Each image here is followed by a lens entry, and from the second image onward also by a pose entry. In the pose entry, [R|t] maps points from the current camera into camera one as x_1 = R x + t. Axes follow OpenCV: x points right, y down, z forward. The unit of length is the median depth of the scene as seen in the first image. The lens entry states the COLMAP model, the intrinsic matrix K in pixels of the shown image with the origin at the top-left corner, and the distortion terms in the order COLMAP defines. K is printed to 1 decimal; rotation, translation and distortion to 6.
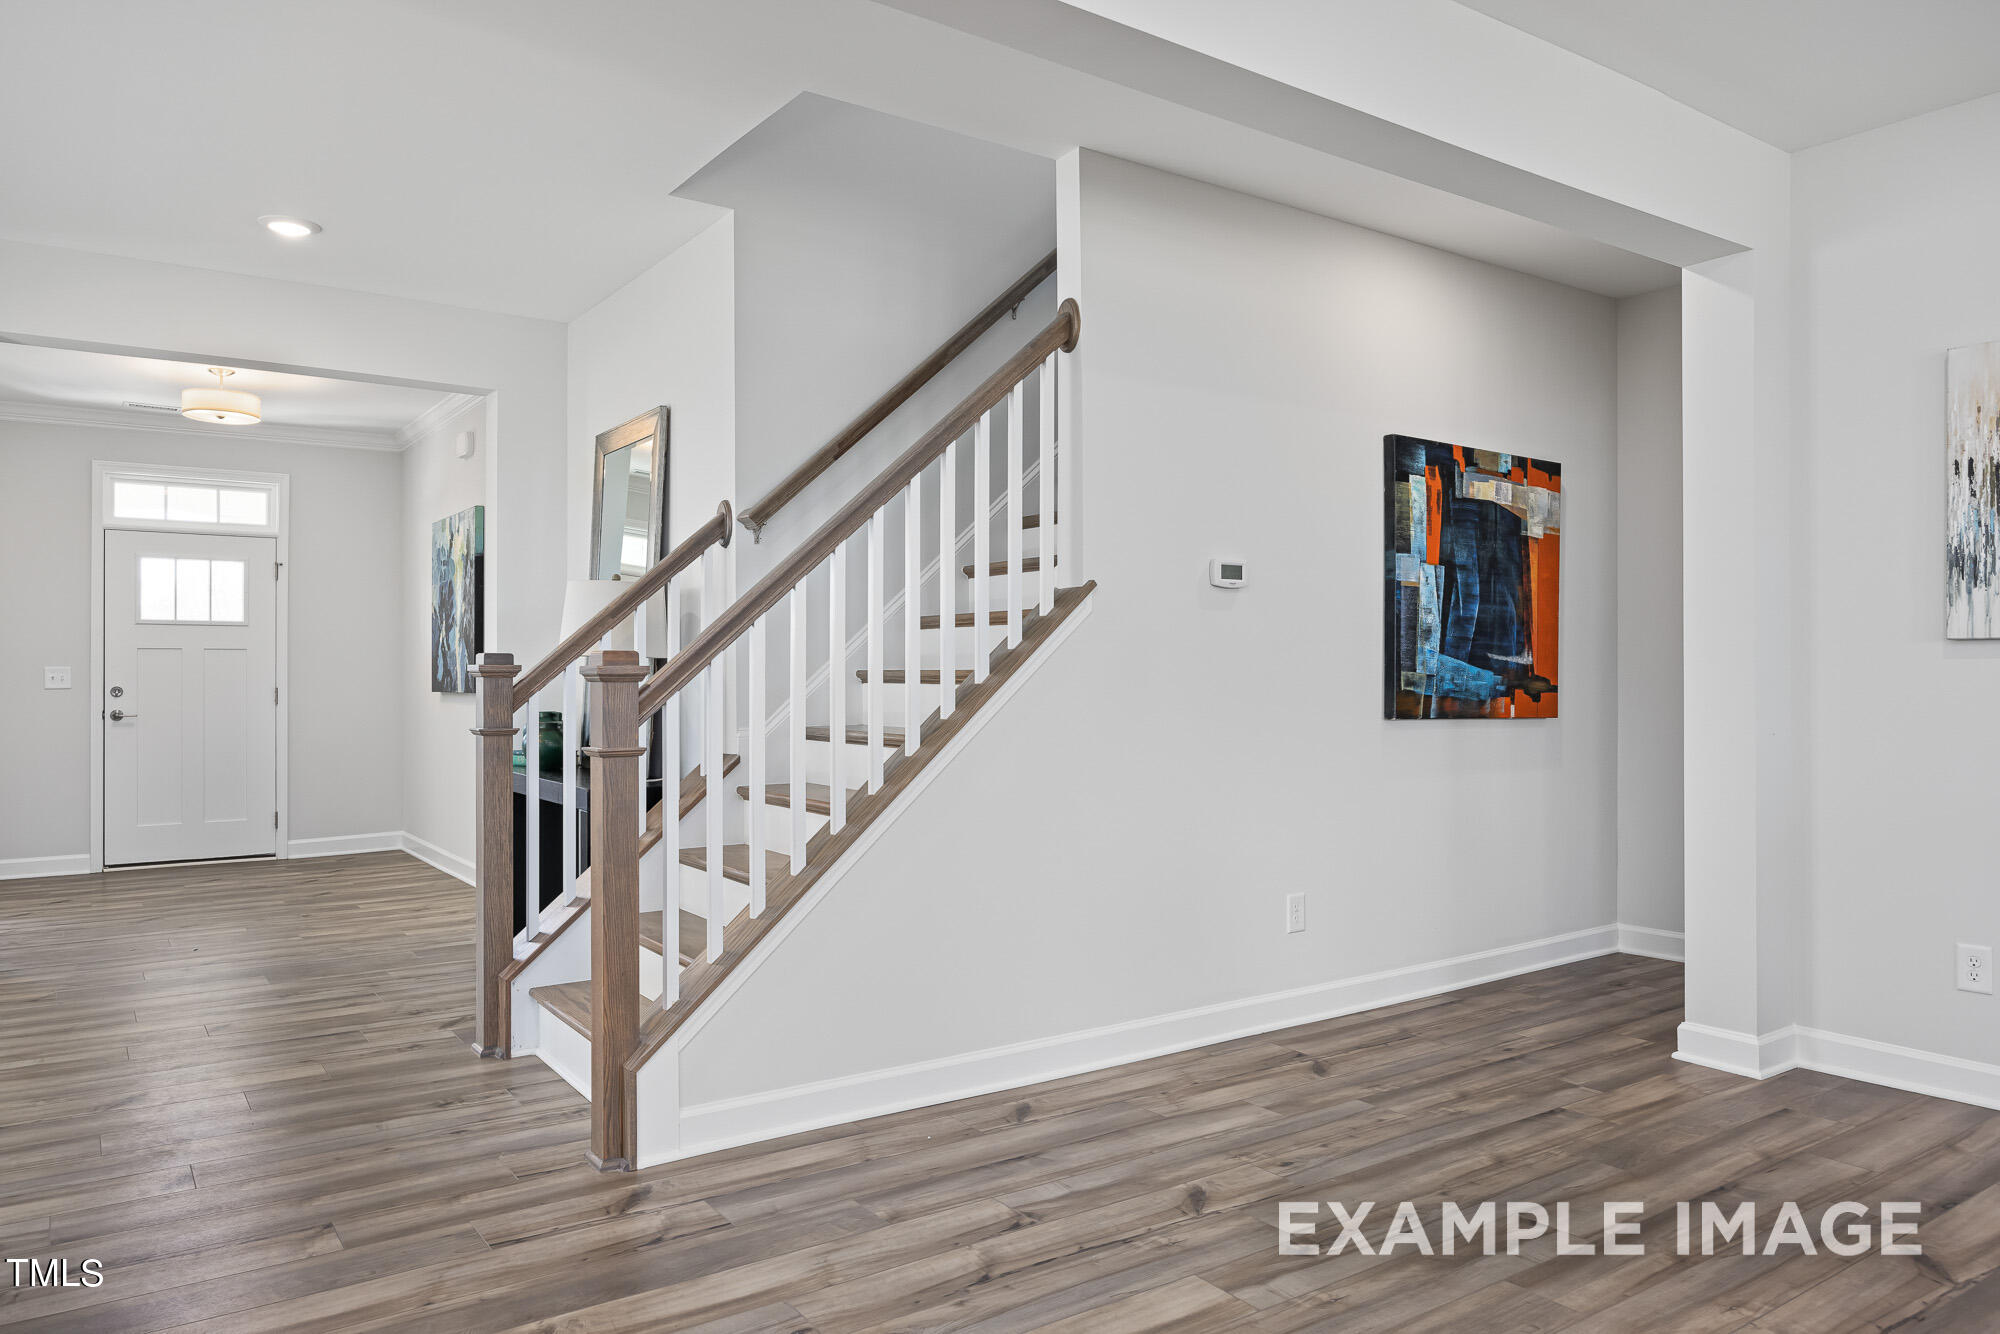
lens RADIAL K [[1332.0, 0, 1000.0], [0, 1332.0, 667.0], [0, 0, 1]] dist [-0.002675, -0.001002]
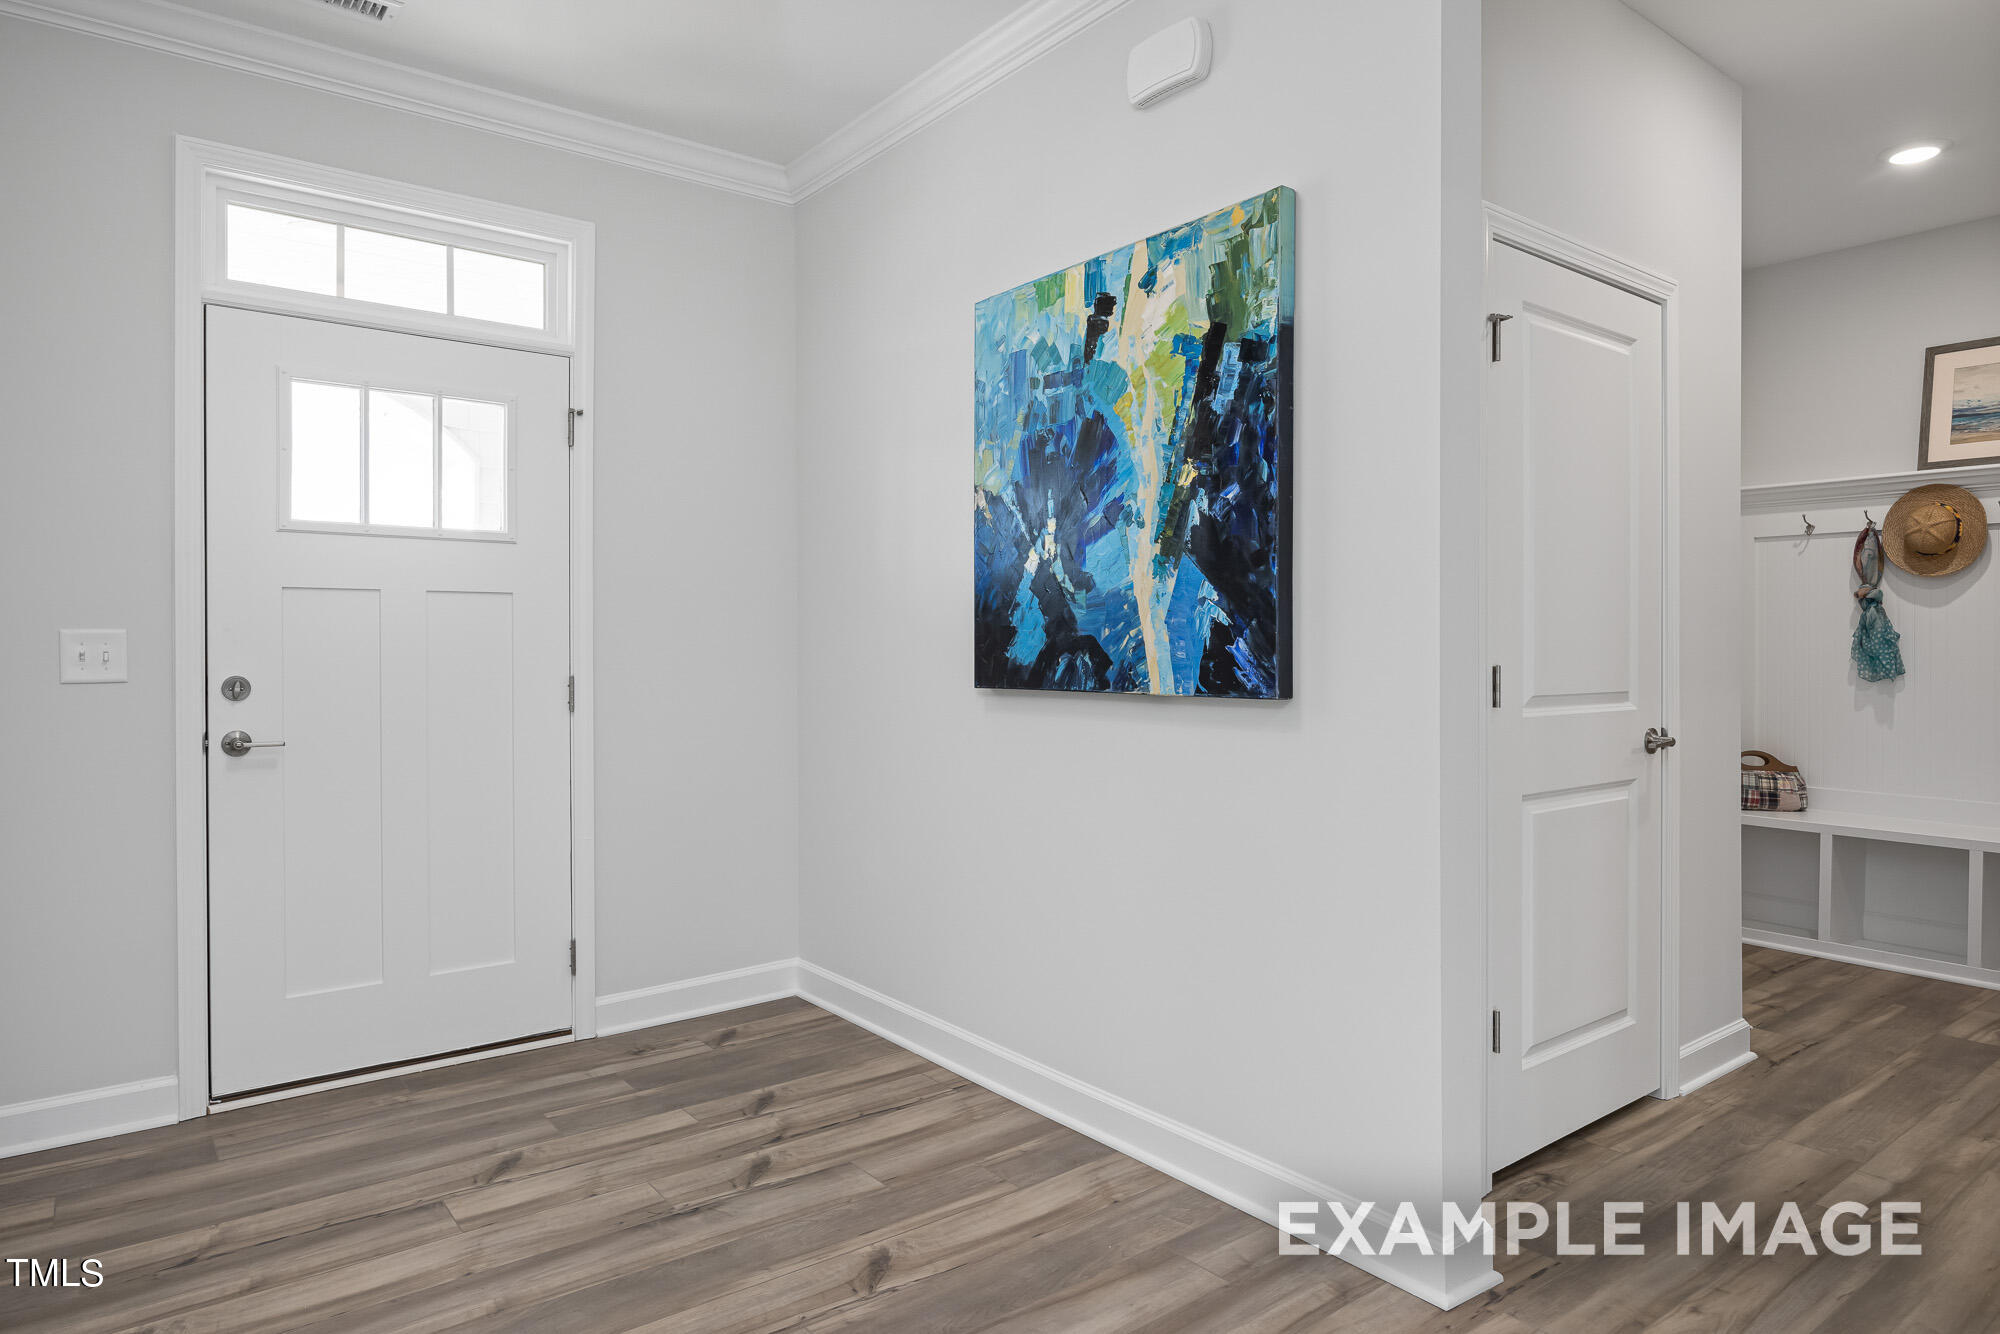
lens RADIAL K [[1189.6, 0, 1000.0], [0, 1189.6, 667.0], [0, 0, 1]] dist [-0.000056, 0.000380]
pose [[0.998756, -0.001488, 0.049839, -0.428763], [0.000702, 0.999875, 0.015796, 0.005683], [-0.049856, -0.015741, 0.998632, 0.593691]]
